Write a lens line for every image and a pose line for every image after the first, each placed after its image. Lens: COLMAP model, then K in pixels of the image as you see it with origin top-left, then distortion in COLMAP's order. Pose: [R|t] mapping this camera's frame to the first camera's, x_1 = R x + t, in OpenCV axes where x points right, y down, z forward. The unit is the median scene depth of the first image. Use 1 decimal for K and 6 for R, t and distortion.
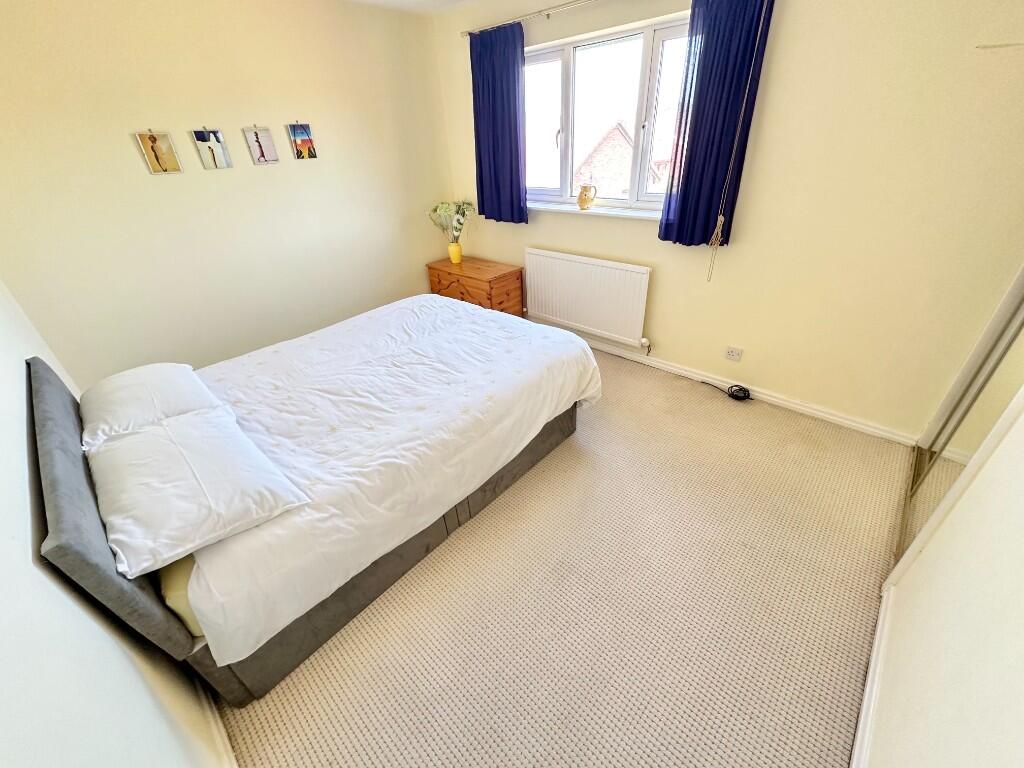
lens RADIAL K [[408.3, 0, 514.7], [0, 408.3, 385.5], [0, 0, 1]] dist [-0.000178, -0.000086]
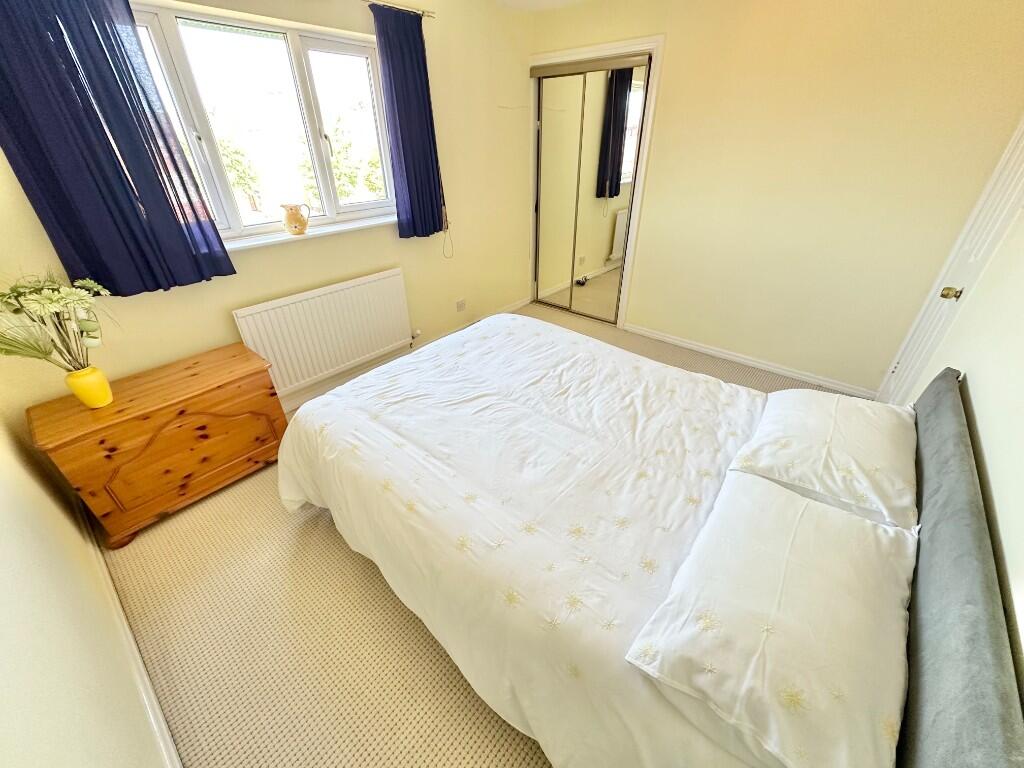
lens RADIAL K [[408.3, 0, 514.2], [0, 408.3, 382.8], [0, 0, 1]] dist [-0.000178, -0.000086]
pose [[-0.048114, -0.473327, 0.879572, -0.947437], [0.532914, 0.732622, 0.423400, -0.444146], [-0.844800, 0.489108, 0.216993, 0.814901]]
